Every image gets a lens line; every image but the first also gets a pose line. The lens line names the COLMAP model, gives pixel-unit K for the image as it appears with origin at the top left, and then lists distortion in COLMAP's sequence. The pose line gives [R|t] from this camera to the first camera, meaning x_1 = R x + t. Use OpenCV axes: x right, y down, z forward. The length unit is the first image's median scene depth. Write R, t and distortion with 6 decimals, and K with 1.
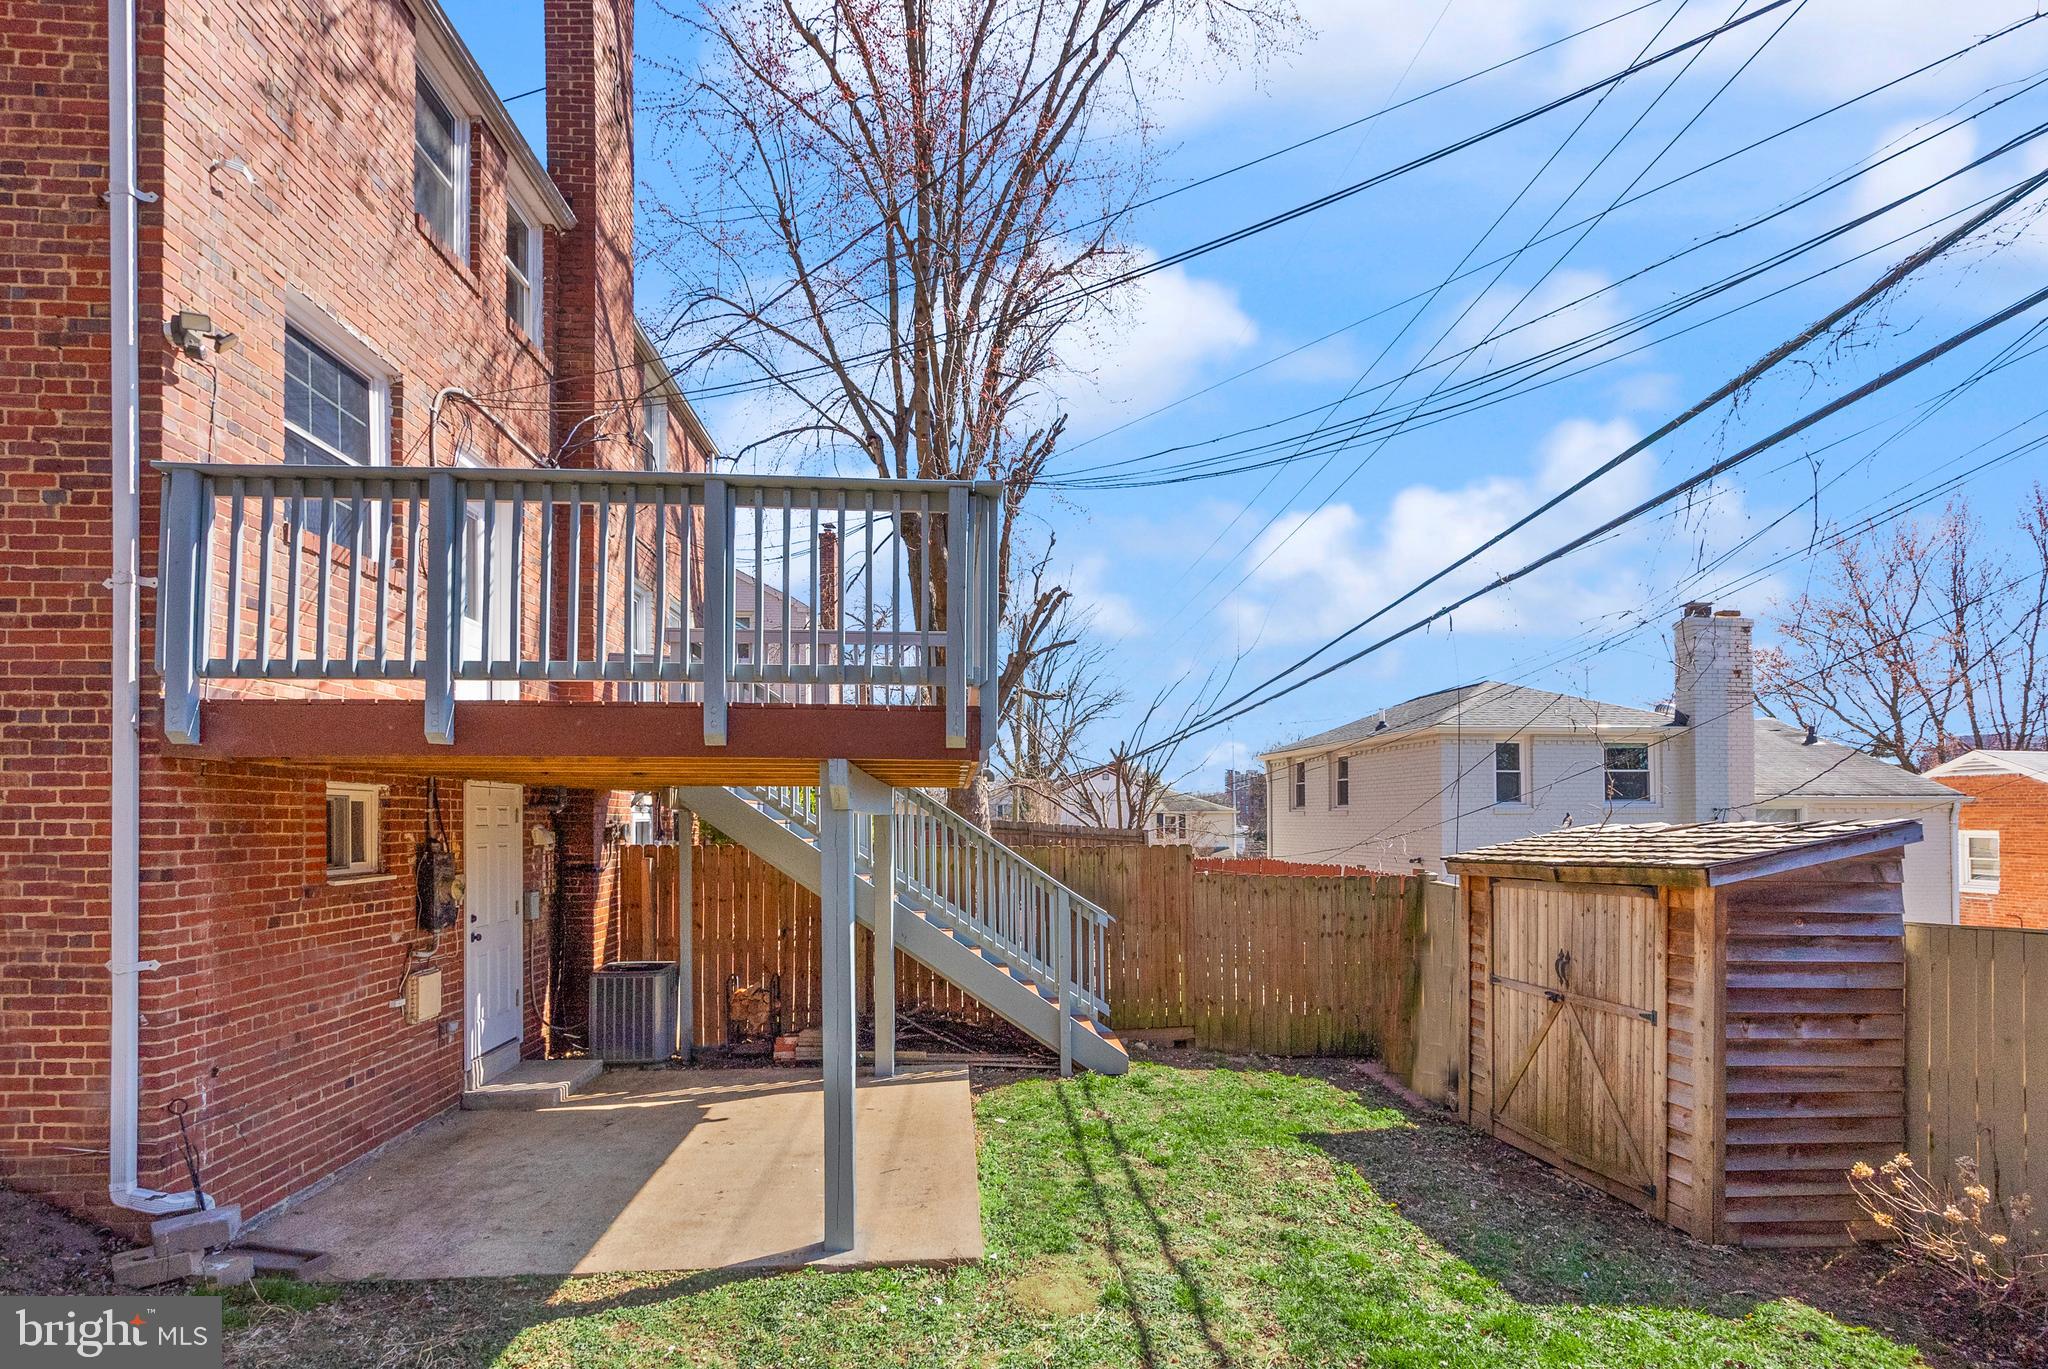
lens RADIAL K [[995.0, 0, 1025.3], [0, 995.0, 803.9], [0, 0, 1]] dist [0.000925, 0.000903]
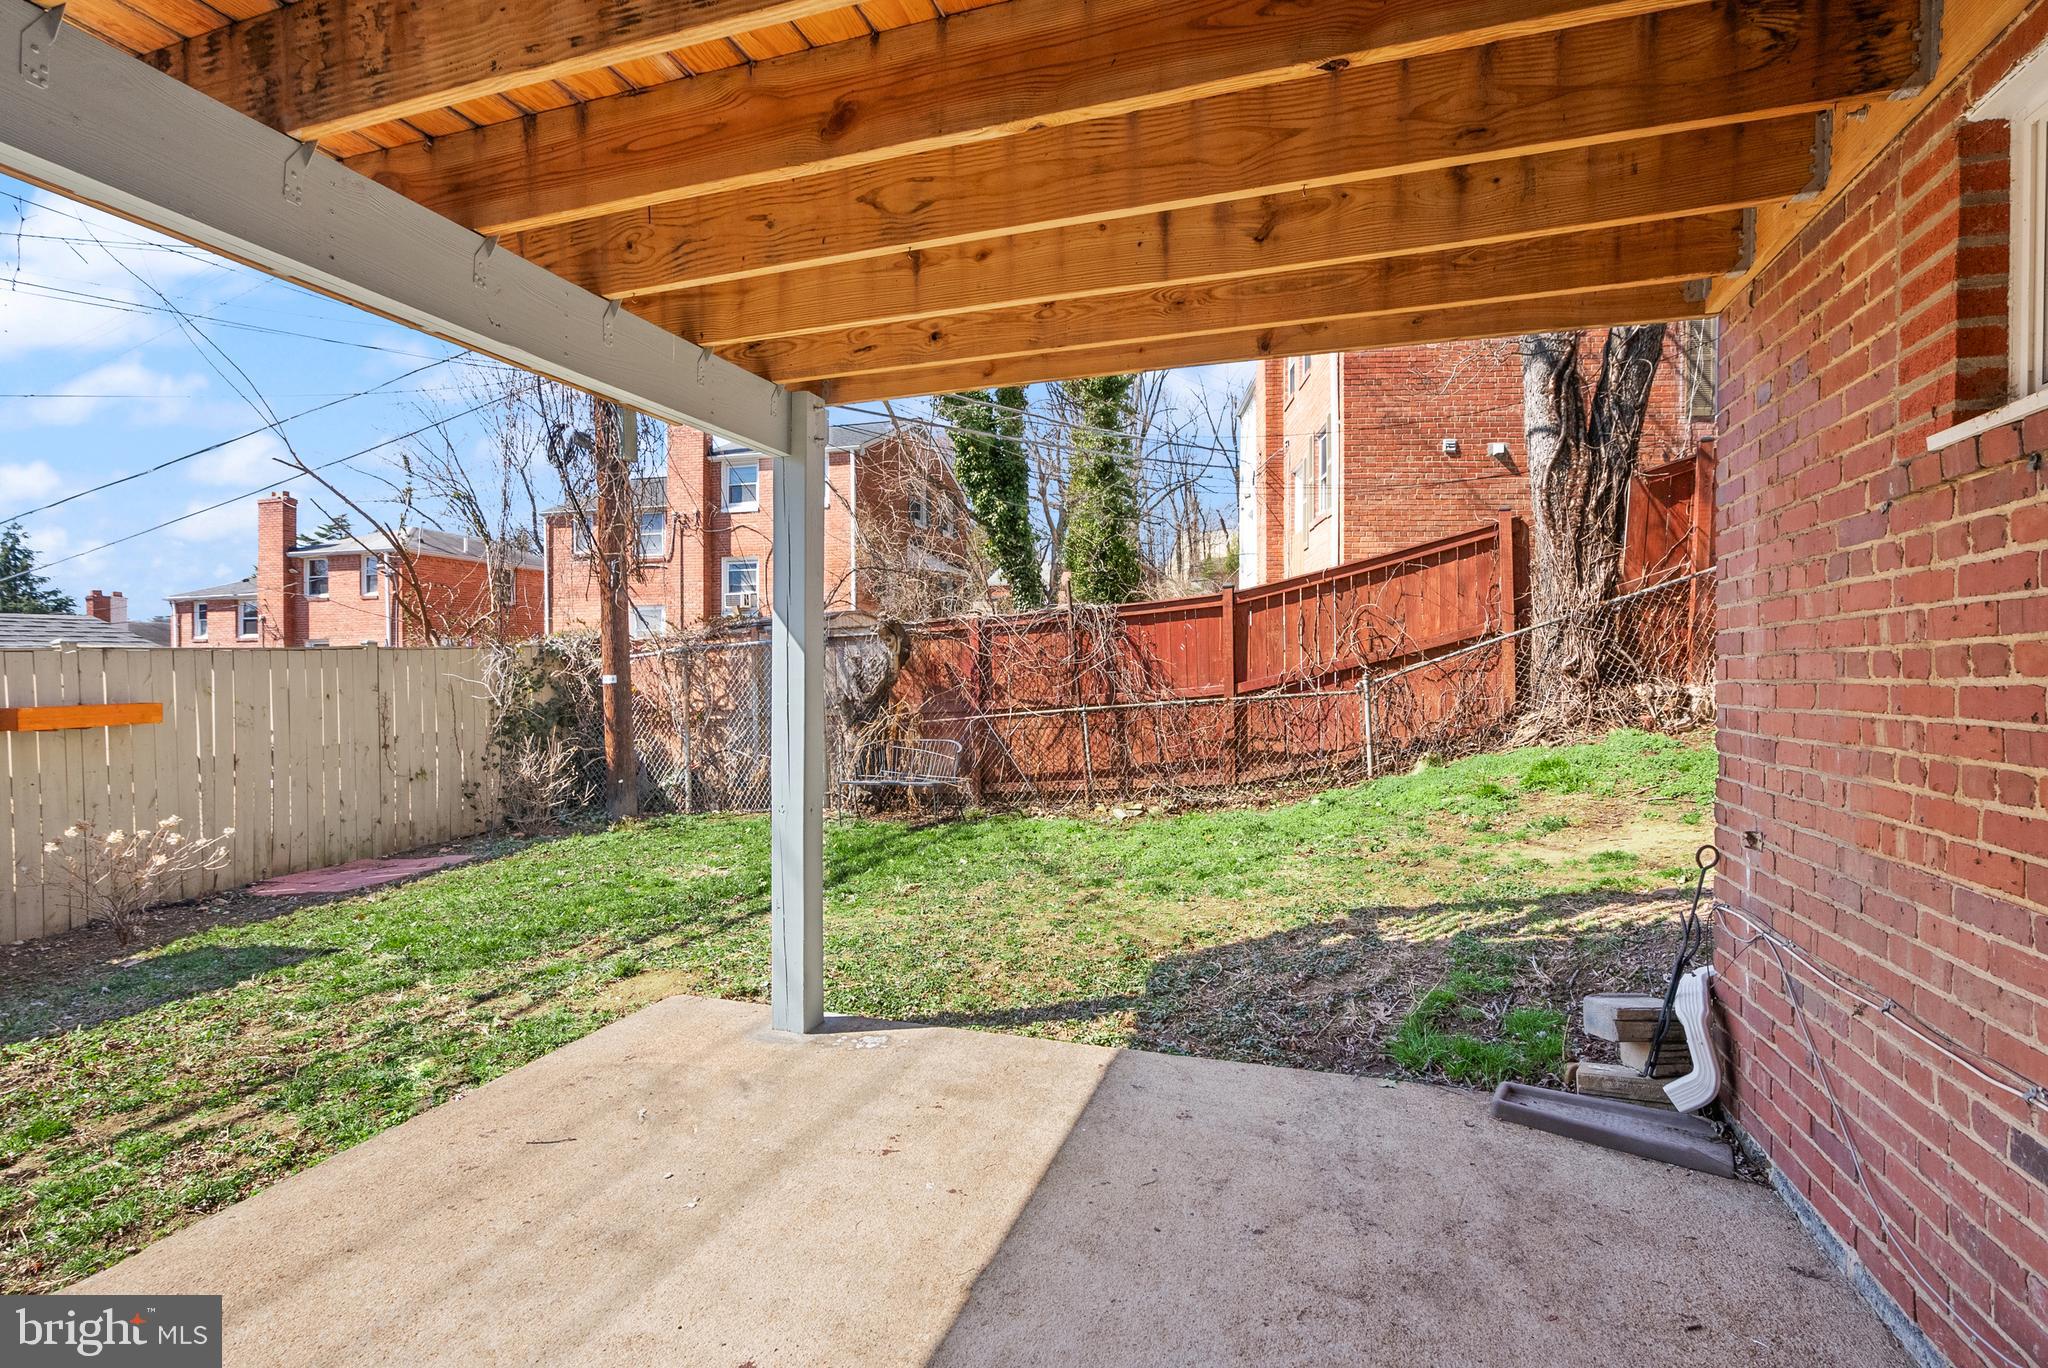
lens RADIAL K [[964.3, 0, 1024.5], [0, 964.3, 676.7], [0, 0, 1]] dist [0.000589, 0.000396]
pose [[-0.920870, 0.005076, 0.389836, -0.514248], [-0.002419, 0.999822, -0.018733, 0.149622], [-0.389861, -0.018194, -0.920694, 1.301824]]
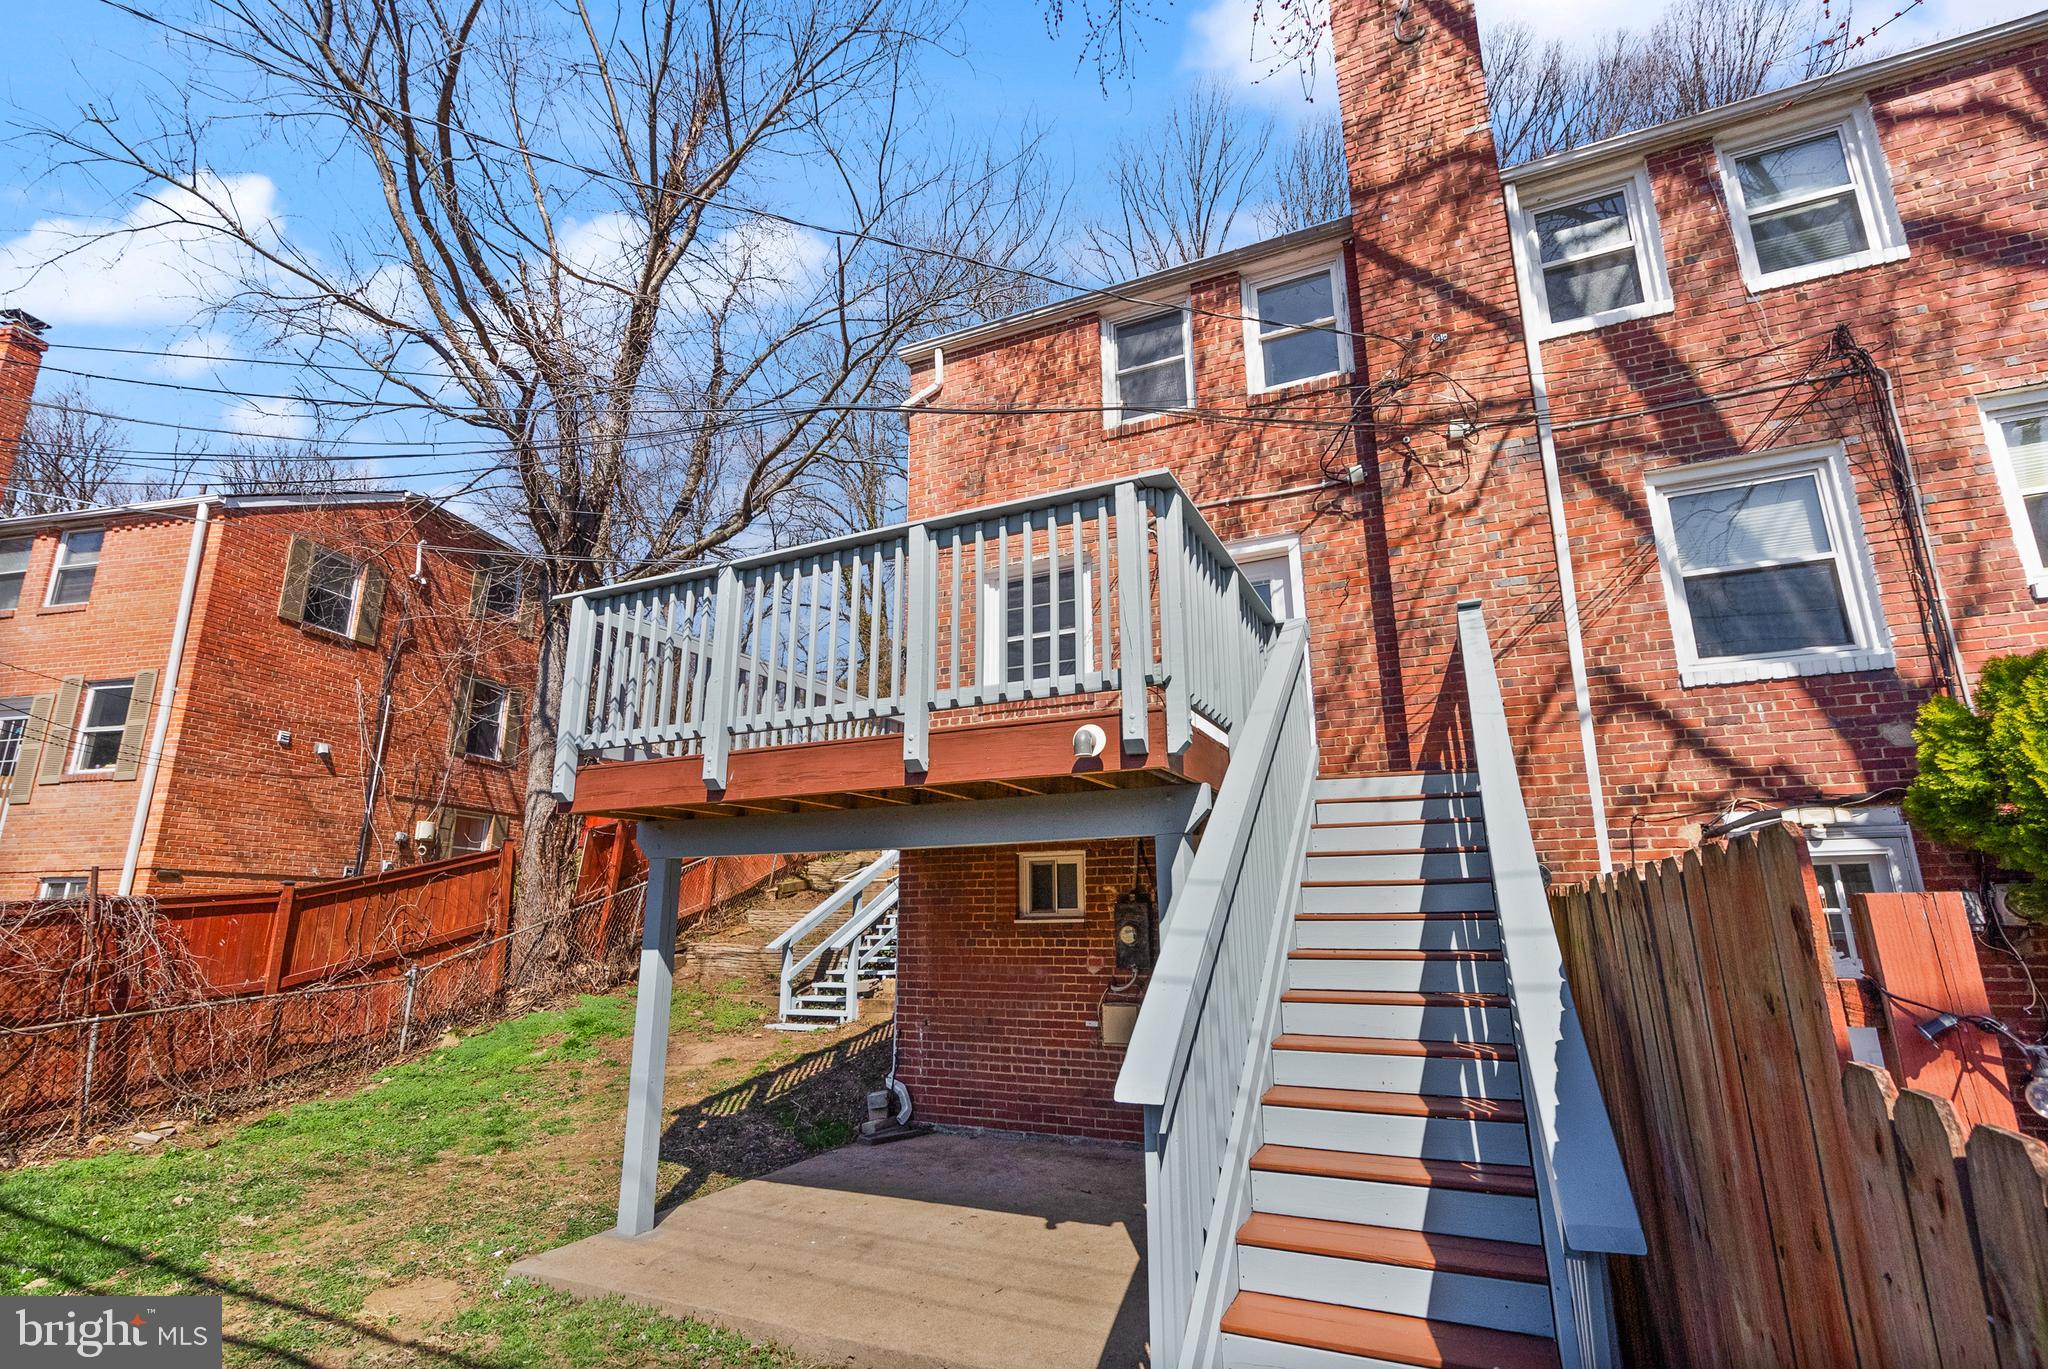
lens RADIAL K [[951.4, 0, 1024.8], [0, 951.4, 690.3], [0, 0, 1]] dist [-0.002946, 0.001291]
pose [[-0.487855, -0.198348, -0.850091, 0.542074], [0.025469, 0.970194, -0.240987, 0.082218], [0.872553, -0.139217, -0.468263, 1.619200]]
